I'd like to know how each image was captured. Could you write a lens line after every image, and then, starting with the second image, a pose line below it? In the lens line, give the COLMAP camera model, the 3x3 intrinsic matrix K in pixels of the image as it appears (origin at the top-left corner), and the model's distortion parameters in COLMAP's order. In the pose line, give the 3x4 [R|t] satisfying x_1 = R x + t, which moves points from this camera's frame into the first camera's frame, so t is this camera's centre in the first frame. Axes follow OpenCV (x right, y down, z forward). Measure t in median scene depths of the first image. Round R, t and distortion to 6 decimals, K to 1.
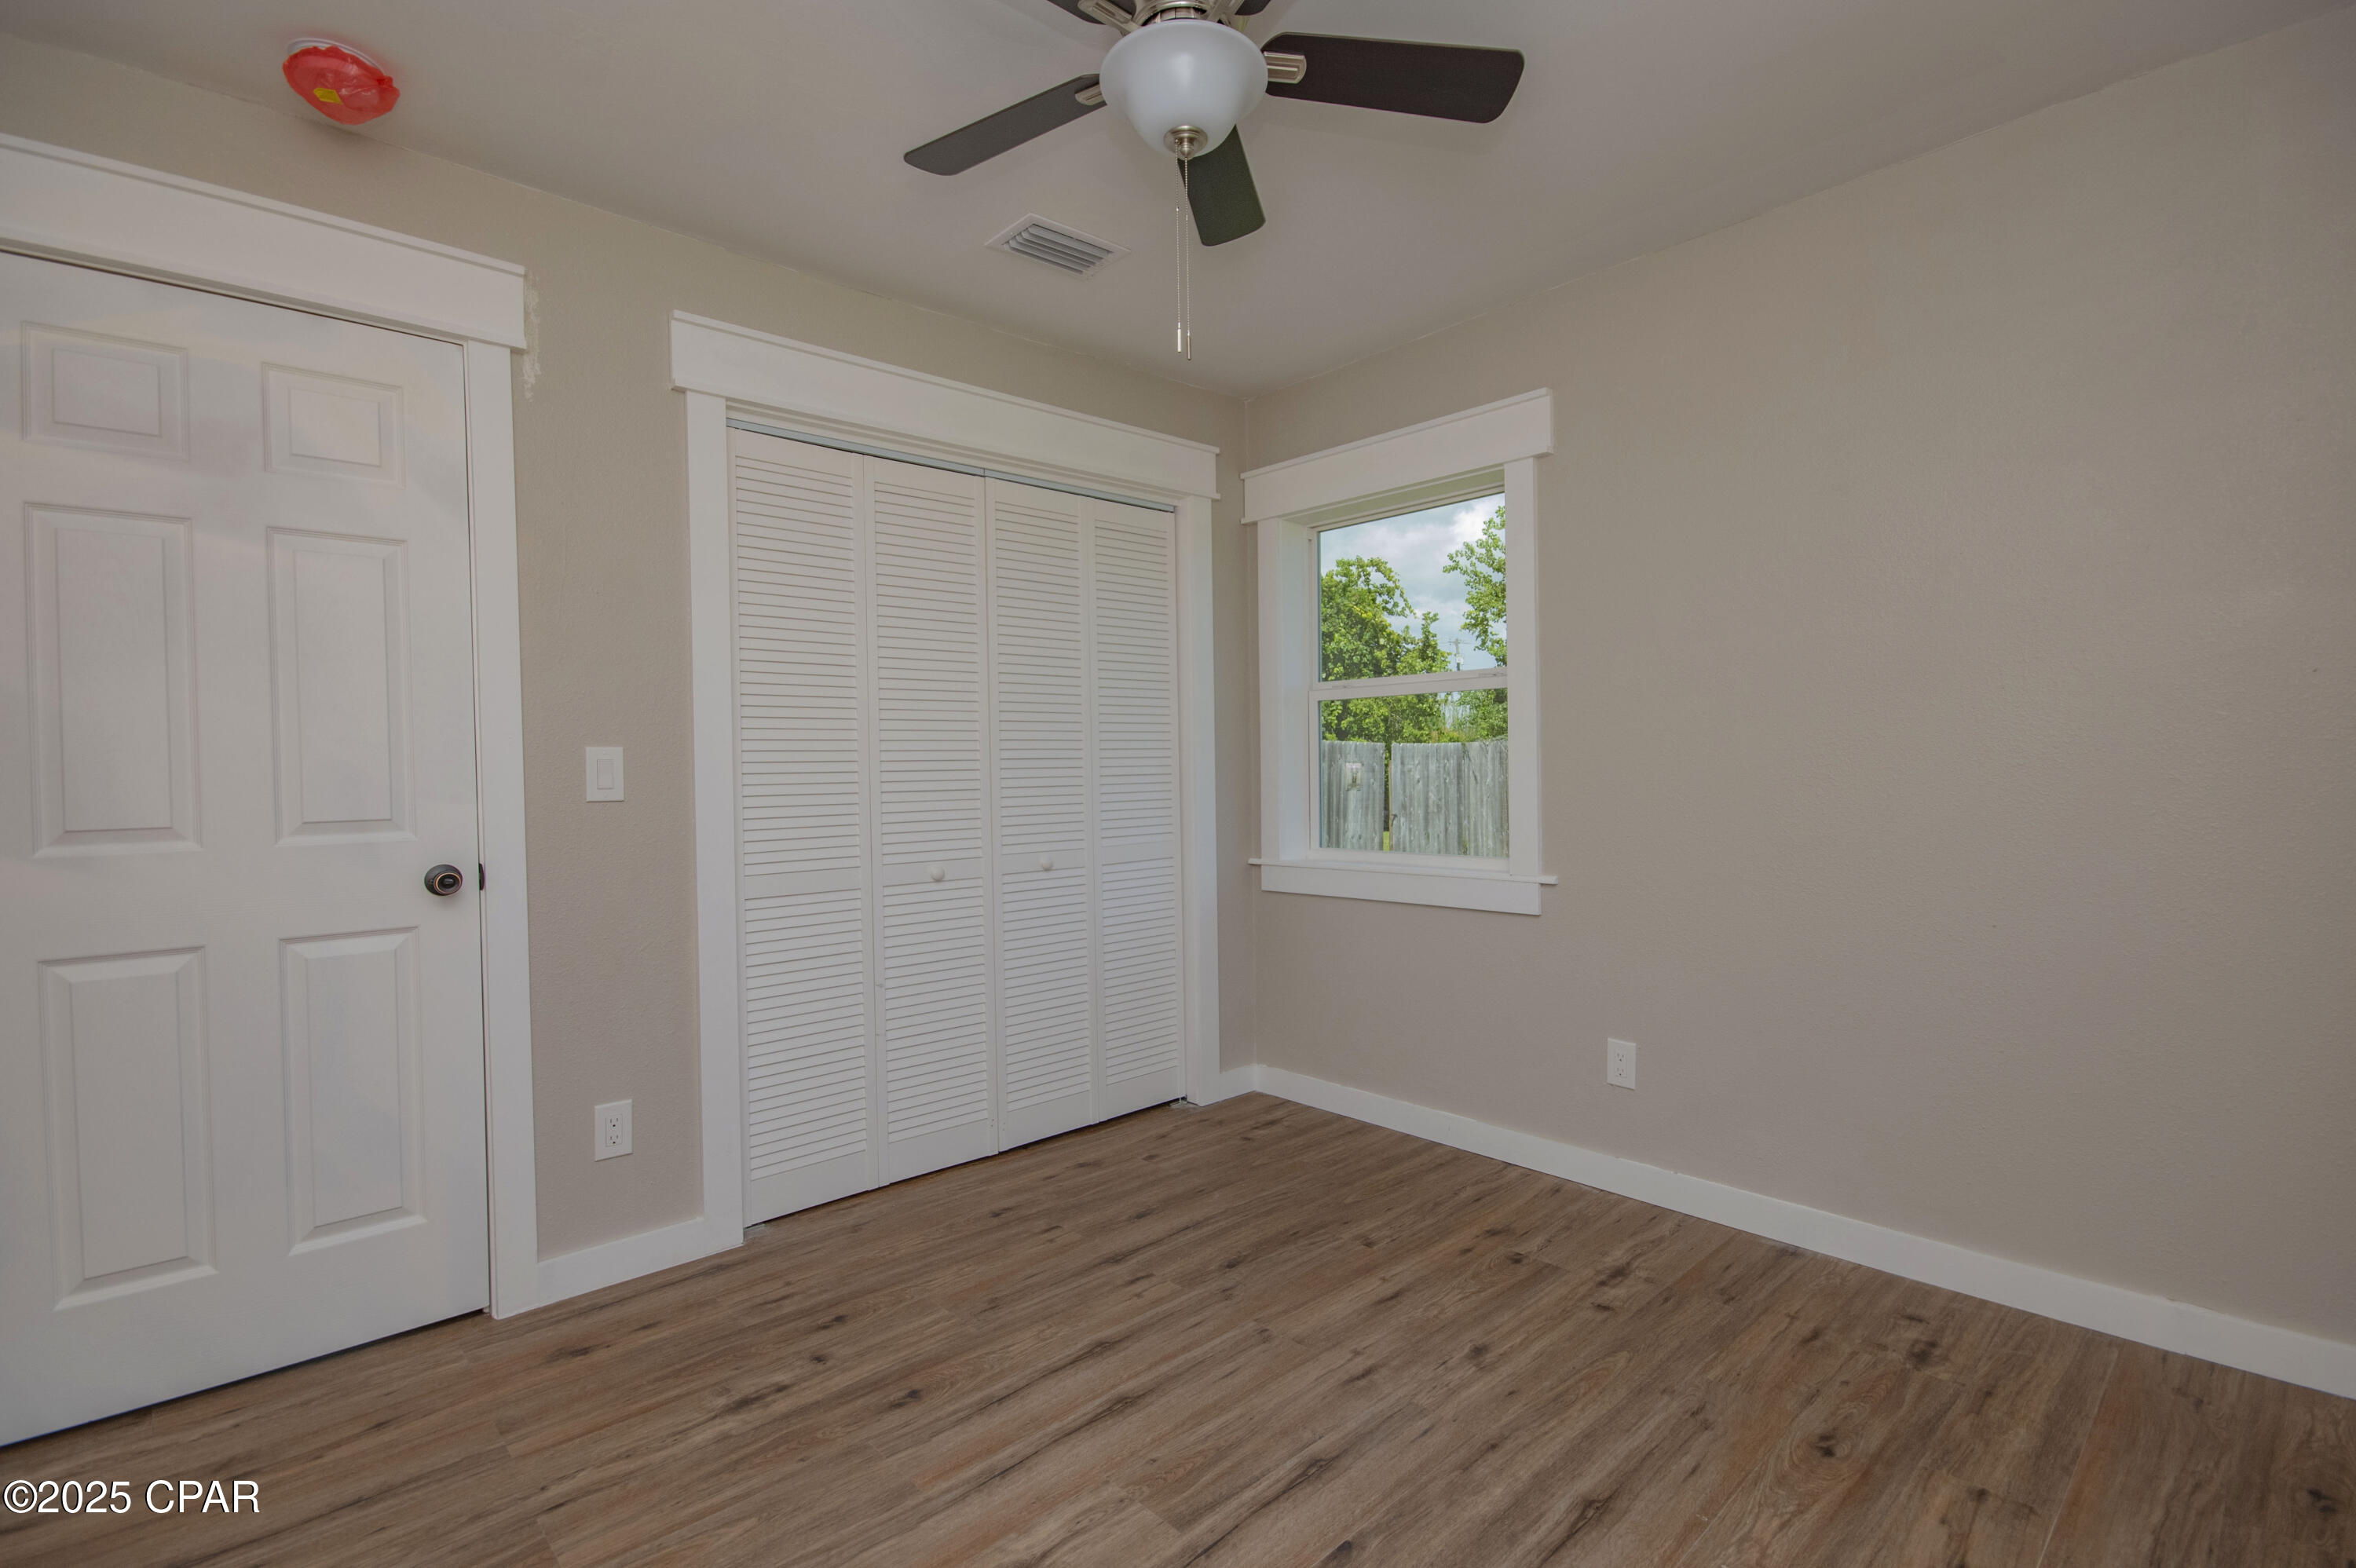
lens RADIAL K [[1077.1, 0, 1187.9], [0, 1077.1, 786.8], [0, 0, 1]] dist [-0.001486, -0.001383]
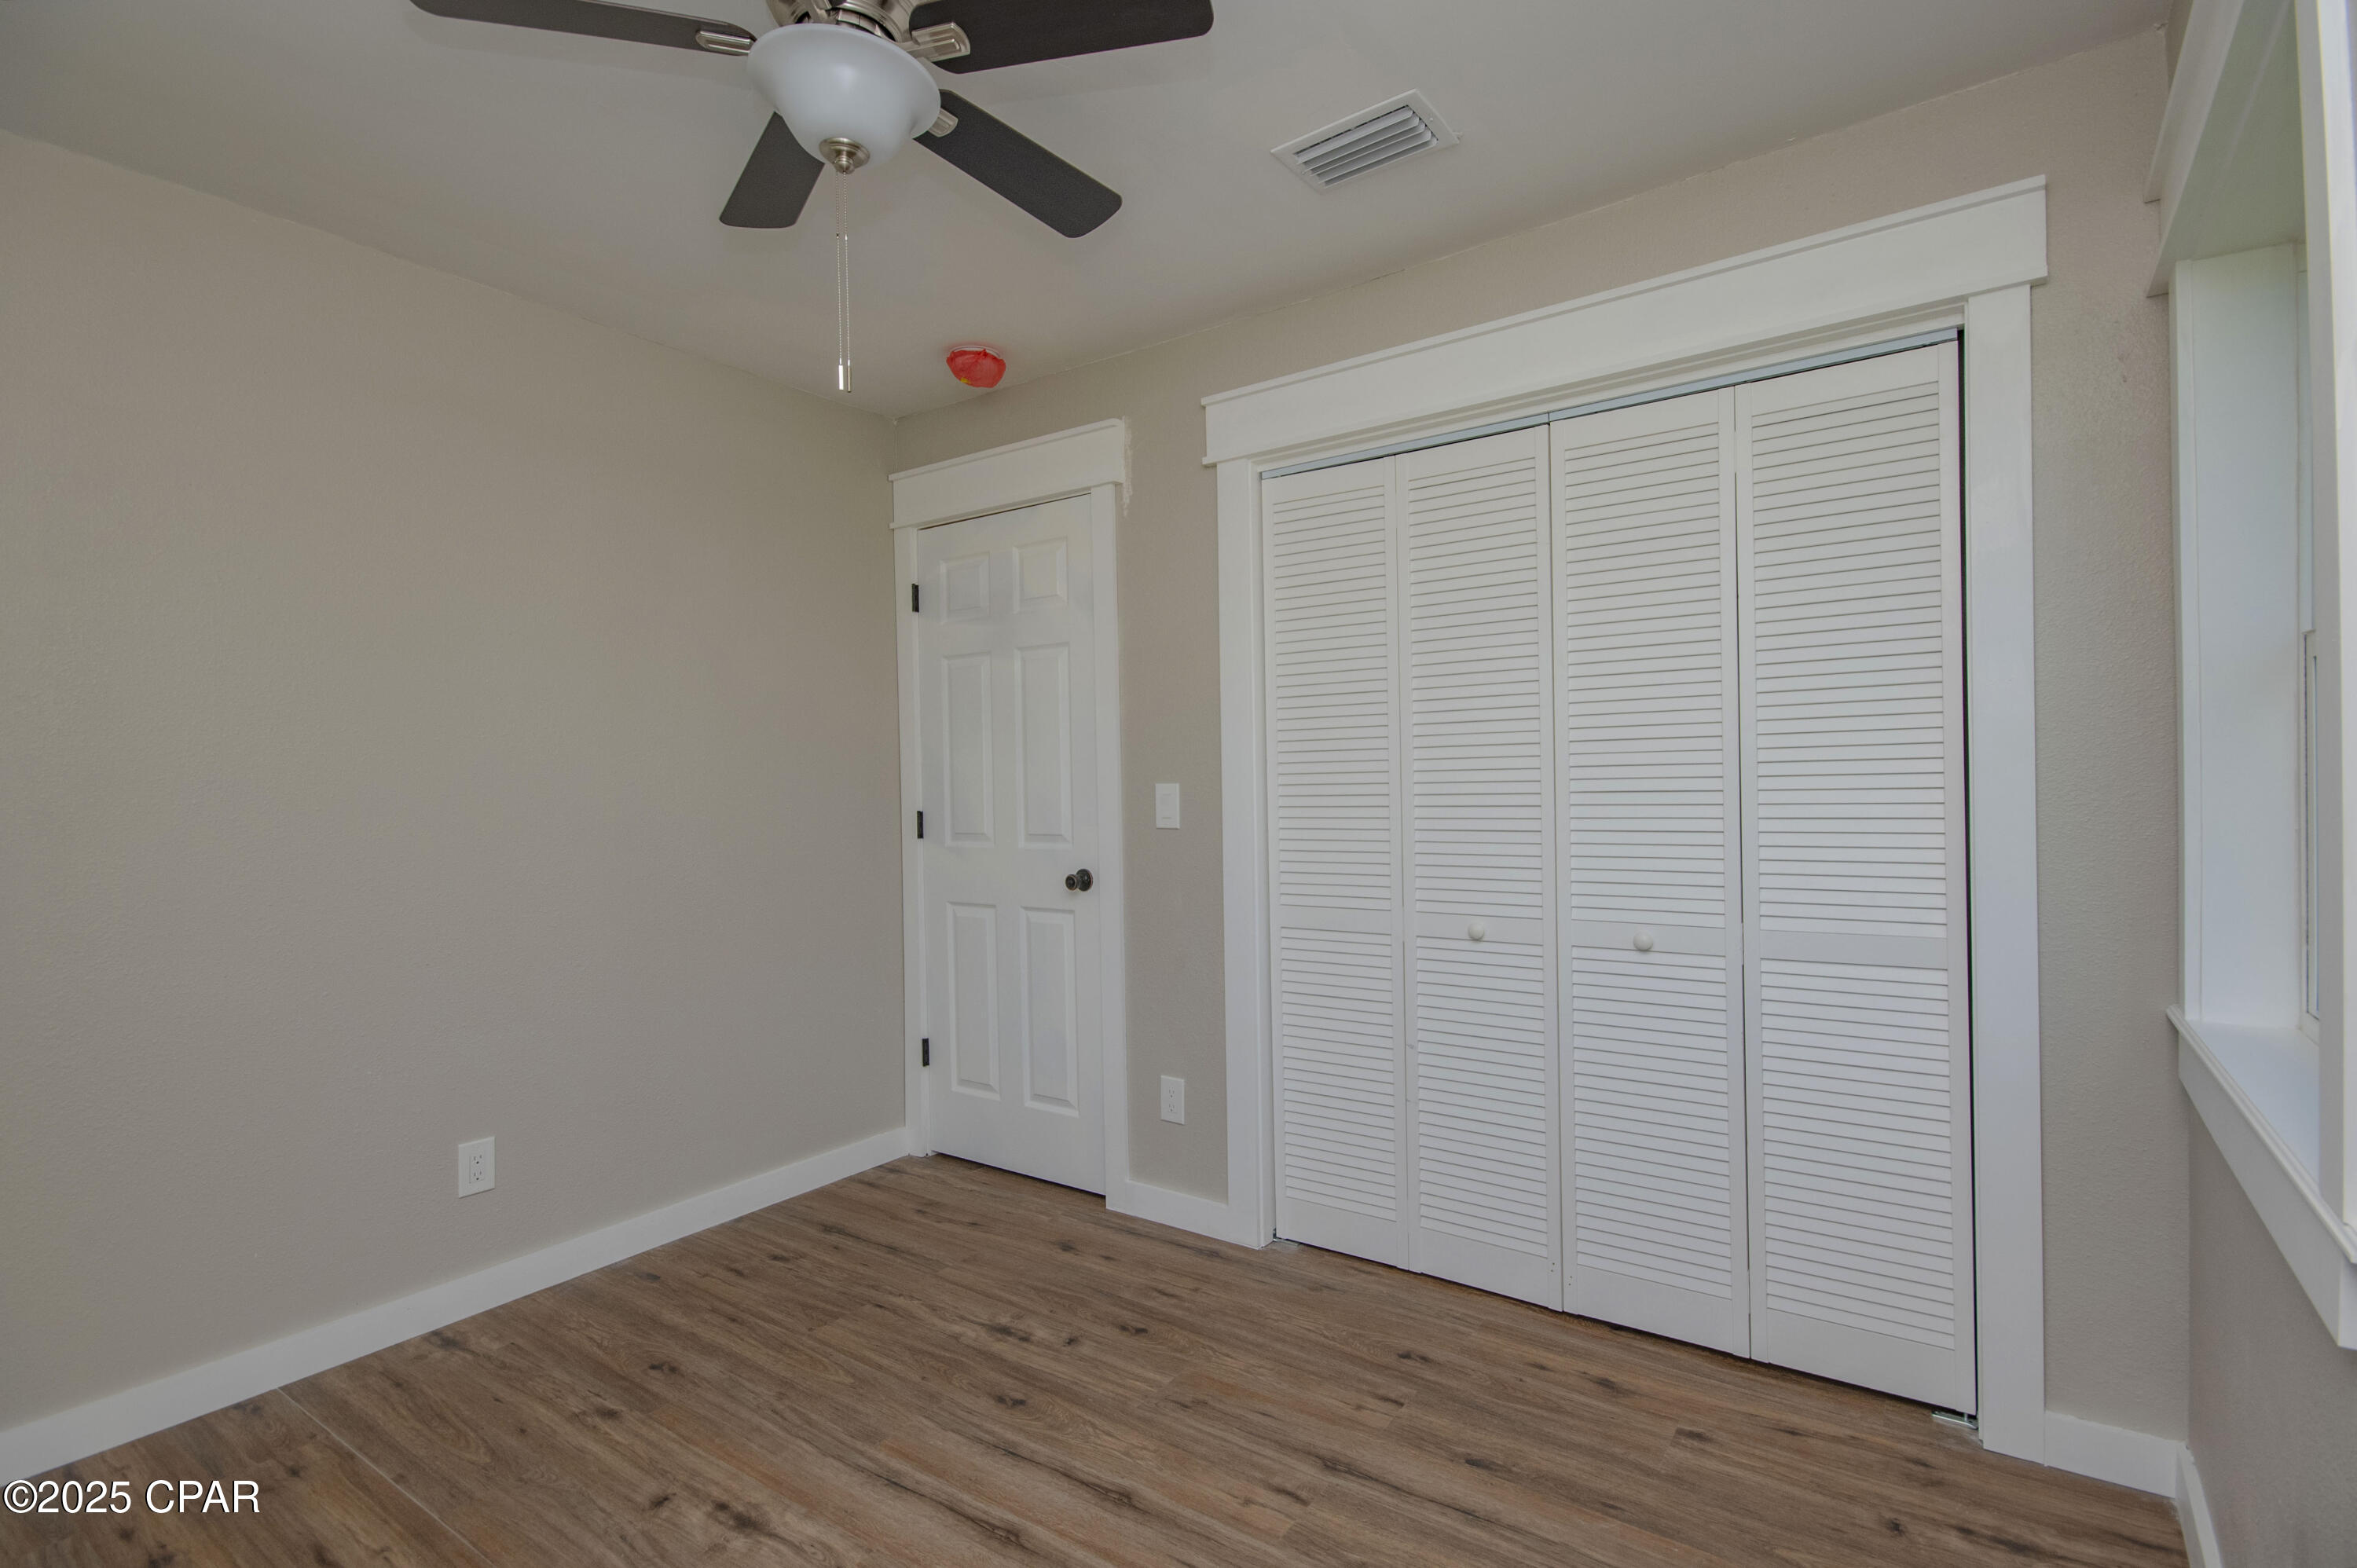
lens RADIAL K [[1110.3, 0, 1195.3], [0, 1110.3, 791.2], [0, 0, 1]] dist [0.000819, -0.000115]
pose [[0.211540, 0.022144, -0.977118, 0.751560], [-0.003017, 0.999753, 0.022003, -0.061771], [0.977365, -0.001706, 0.211554, 0.829998]]
